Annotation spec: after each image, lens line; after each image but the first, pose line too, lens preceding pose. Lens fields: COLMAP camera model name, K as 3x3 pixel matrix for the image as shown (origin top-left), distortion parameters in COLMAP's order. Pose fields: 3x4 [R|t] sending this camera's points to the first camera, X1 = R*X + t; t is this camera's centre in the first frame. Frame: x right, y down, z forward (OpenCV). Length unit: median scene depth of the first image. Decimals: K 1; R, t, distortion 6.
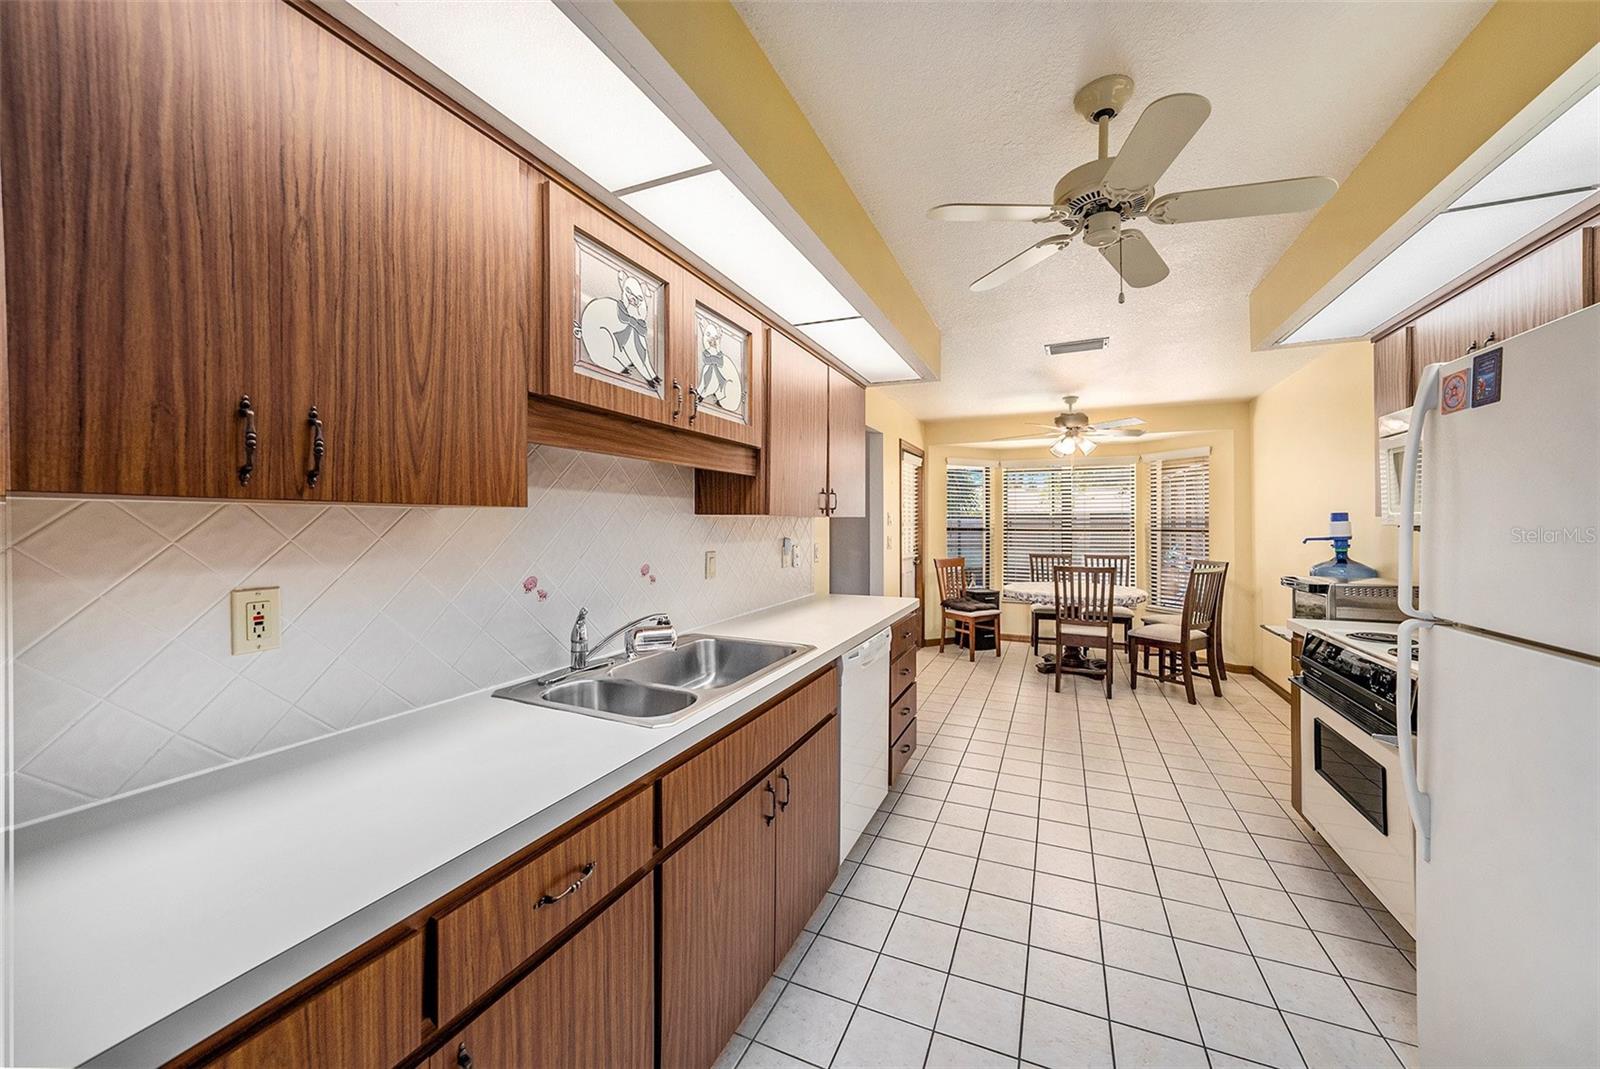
lens RADIAL K [[557.0, 0, 802.5], [0, 557.0, 519.9], [0, 0, 1]] dist [-0.006475, 0.000852]
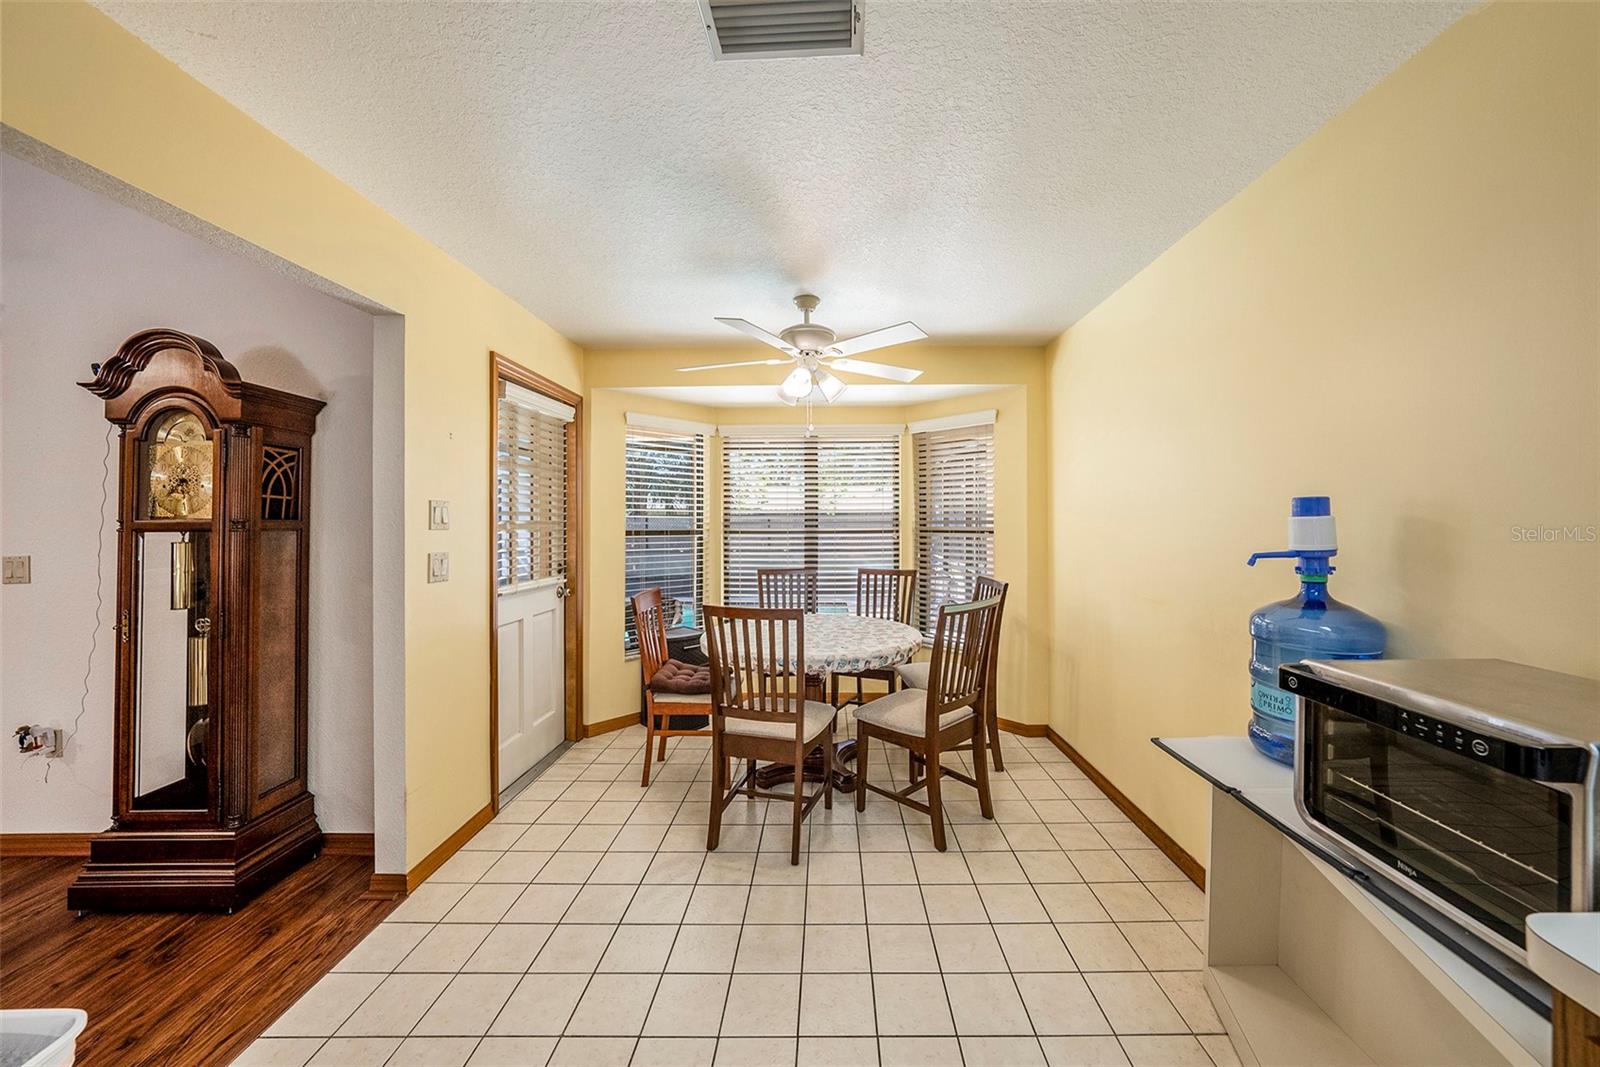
lens RADIAL K [[557.0, 0, 808.3], [0, 557.0, 519.7], [0, 0, 1]] dist [-0.006475, 0.000852]
pose [[0.920920, -0.000909, 0.389750, 0.402240], [0.000164, 0.999998, 0.001945, 0.004281], [-0.389751, -0.001727, 0.920919, 0.729324]]
